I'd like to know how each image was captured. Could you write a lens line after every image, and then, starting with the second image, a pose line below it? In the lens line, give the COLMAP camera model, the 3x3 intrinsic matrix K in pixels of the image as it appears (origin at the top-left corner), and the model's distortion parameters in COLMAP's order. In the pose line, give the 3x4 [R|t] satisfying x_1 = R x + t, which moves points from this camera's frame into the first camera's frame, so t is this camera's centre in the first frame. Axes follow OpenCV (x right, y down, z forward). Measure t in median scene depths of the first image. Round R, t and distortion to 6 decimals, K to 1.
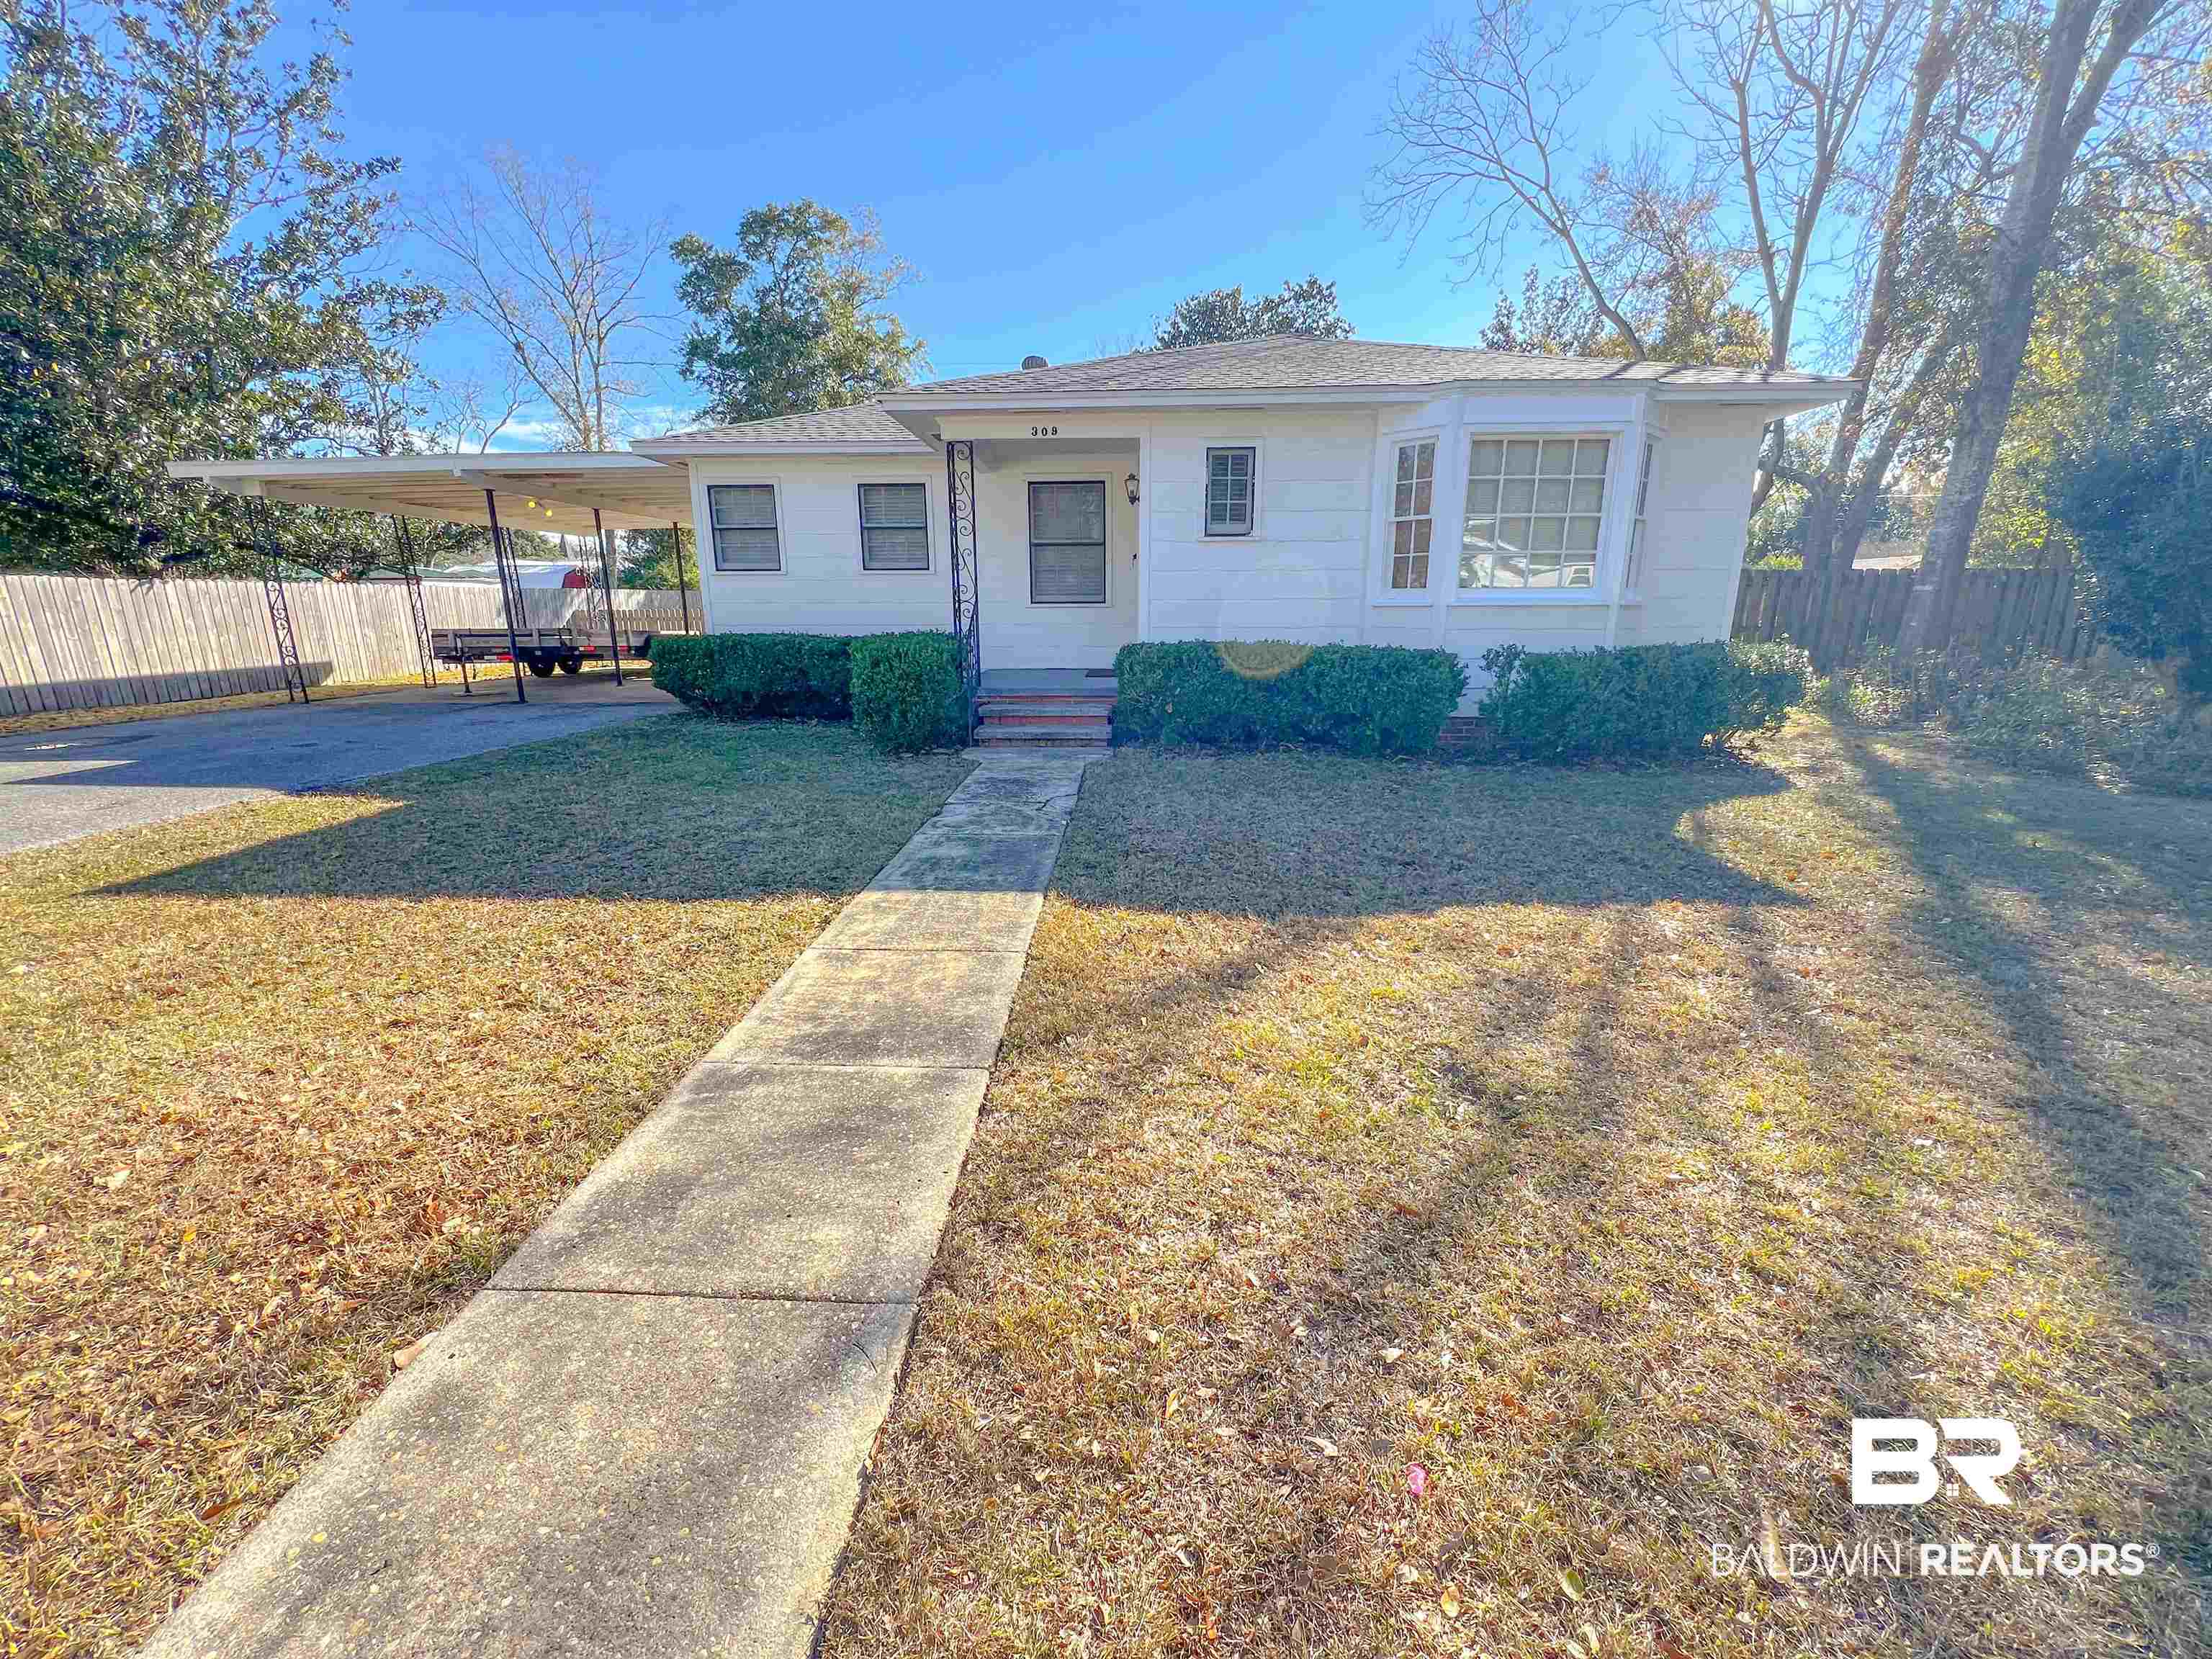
lens RADIAL K [[878.6, 0, 1104.1], [0, 878.6, 822.5], [0, 0, 1]] dist [-0.000724, -0.000138]
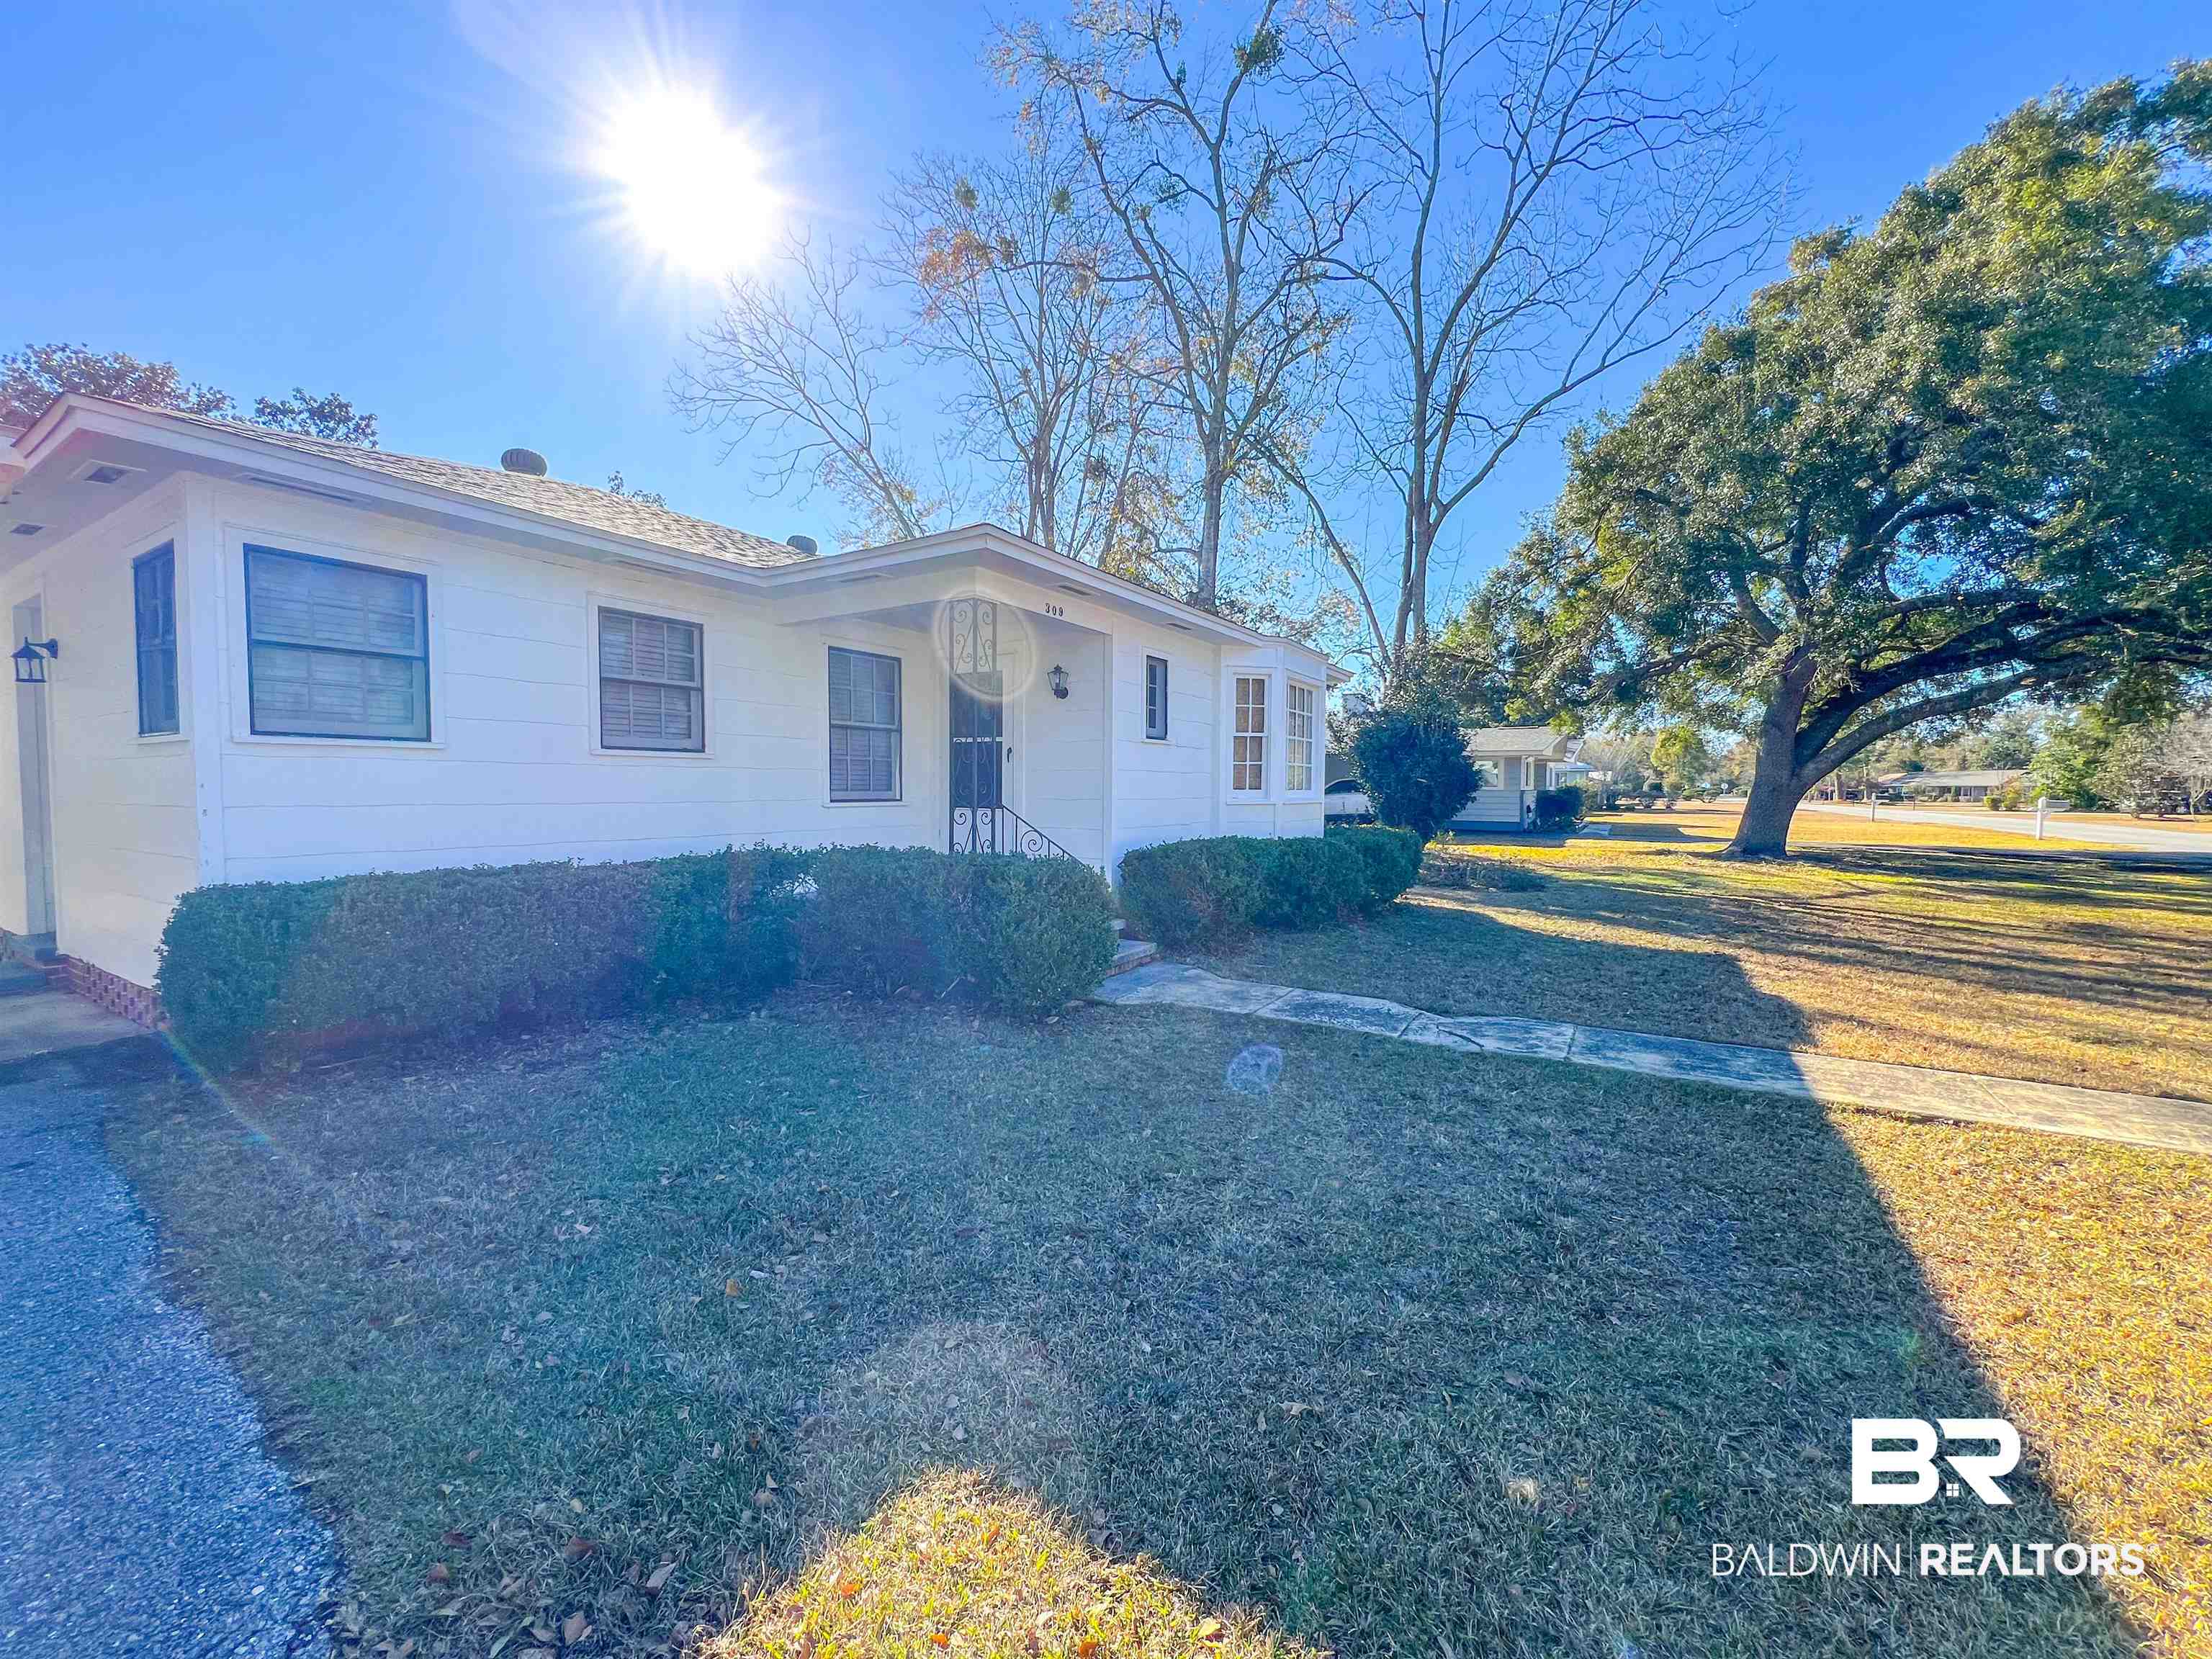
lens RADIAL K [[878.6, 0, 1106.7], [0, 878.6, 823.3], [0, 0, 1]] dist [-0.000724, -0.000138]
pose [[0.491893, -0.030387, 0.870125, -0.590877], [0.204100, 0.975567, -0.081311, -0.120119], [-0.846395, 0.217589, 0.486077, 0.433829]]
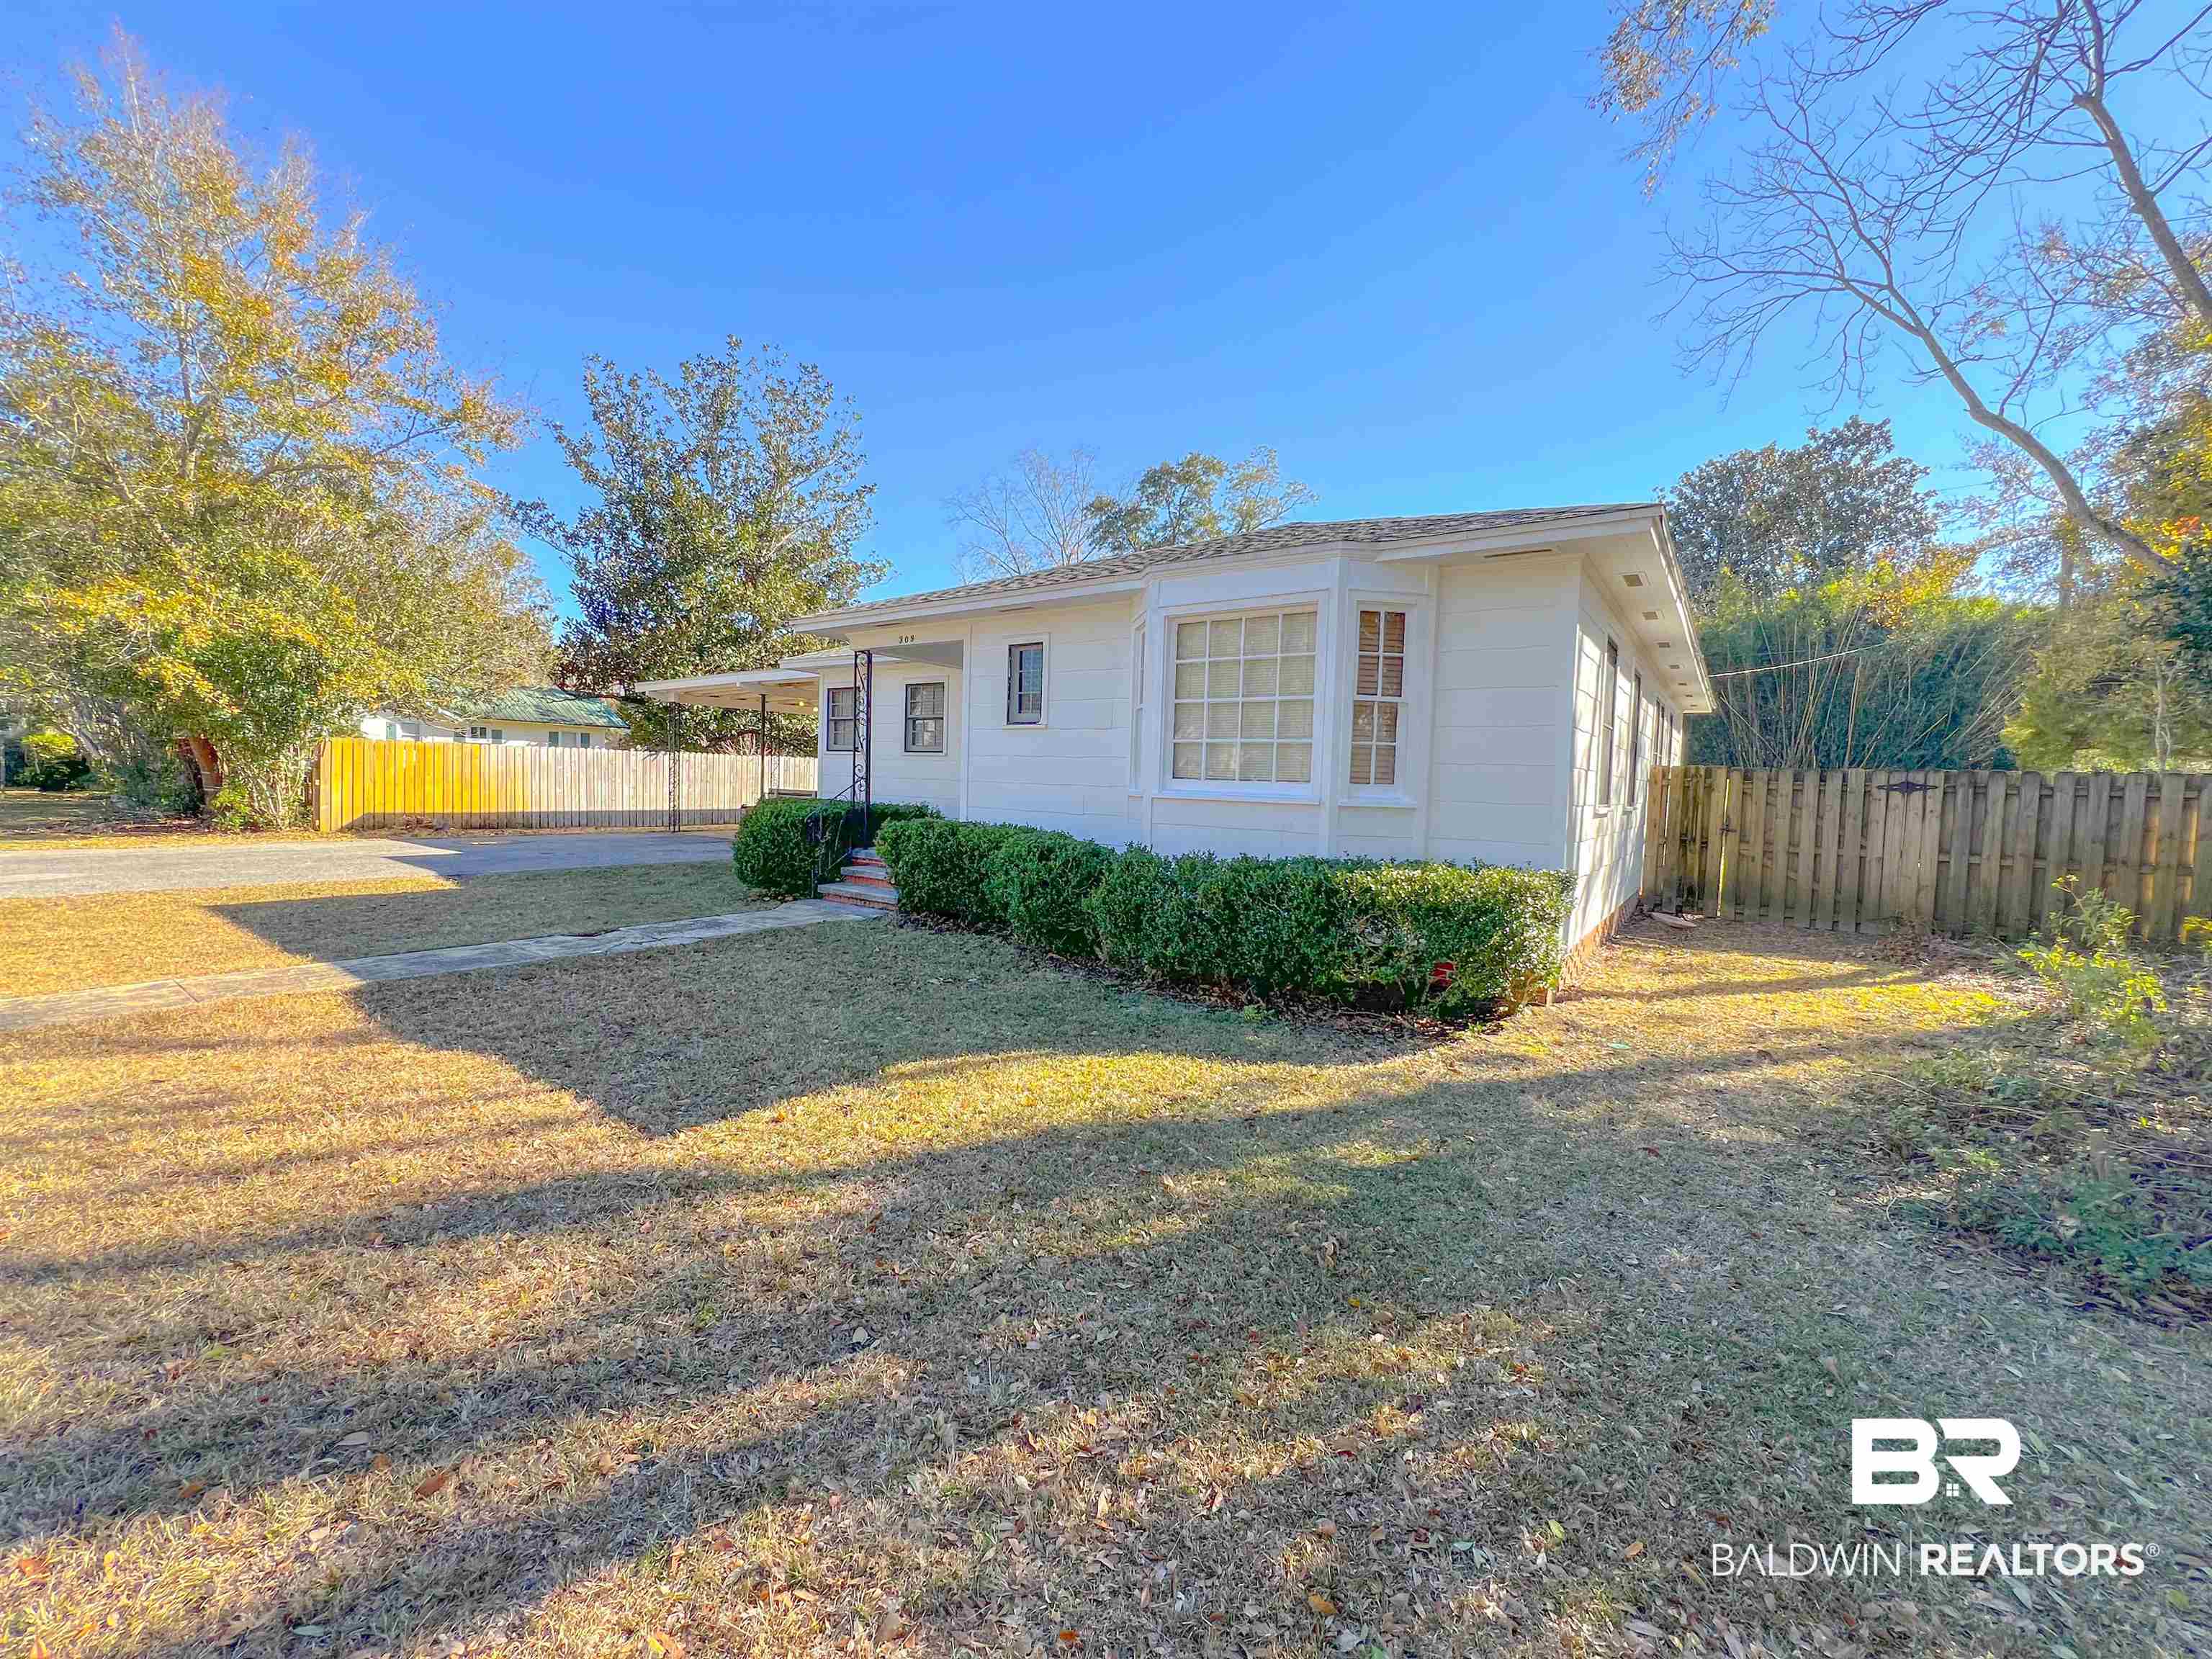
lens RADIAL K [[878.6, 0, 1105.1], [0, 878.6, 824.7], [0, 0, 1]] dist [-0.000724, -0.000138]
pose [[0.833143, 0.056075, -0.550208, 0.595289], [-0.164515, 0.974941, -0.149752, -0.053472], [0.528023, 0.215282, 0.821490, 0.168929]]
